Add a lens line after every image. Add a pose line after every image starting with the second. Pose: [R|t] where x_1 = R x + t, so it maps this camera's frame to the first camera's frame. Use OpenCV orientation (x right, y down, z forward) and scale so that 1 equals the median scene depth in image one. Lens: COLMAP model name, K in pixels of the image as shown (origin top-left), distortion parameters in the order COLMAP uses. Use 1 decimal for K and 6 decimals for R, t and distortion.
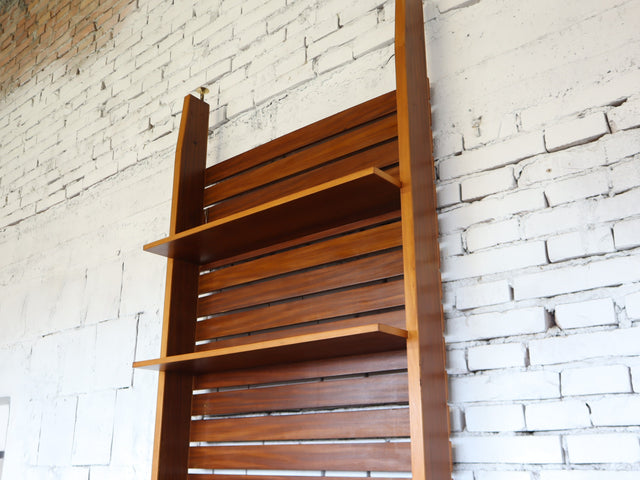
lens RADIAL K [[645.5, 0, 321.3], [0, 645.5, 240.9], [0, 0, 1]] dist [-0.003462, 0.000000]
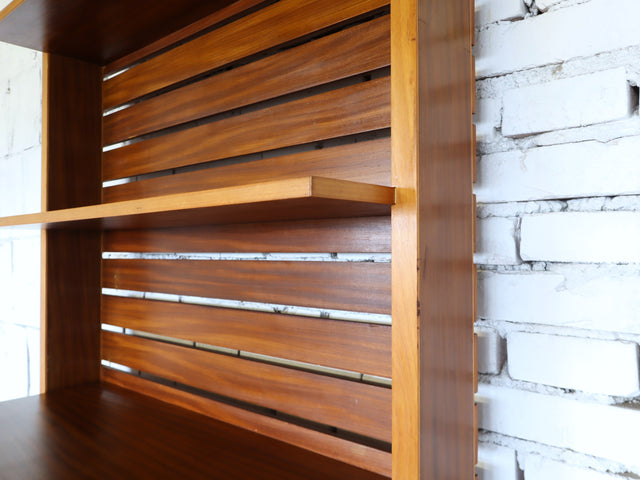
lens RADIAL K [[601.7, 0, 317.4], [0, 601.7, 235.2], [0, 0, 1]] dist [-0.024957, 0.000000]
pose [[0.996504, -0.005182, -0.083387, 0.107651], [0.029809, 0.954440, 0.296911, 0.039742], [0.078050, -0.298358, 0.951257, 0.534938]]
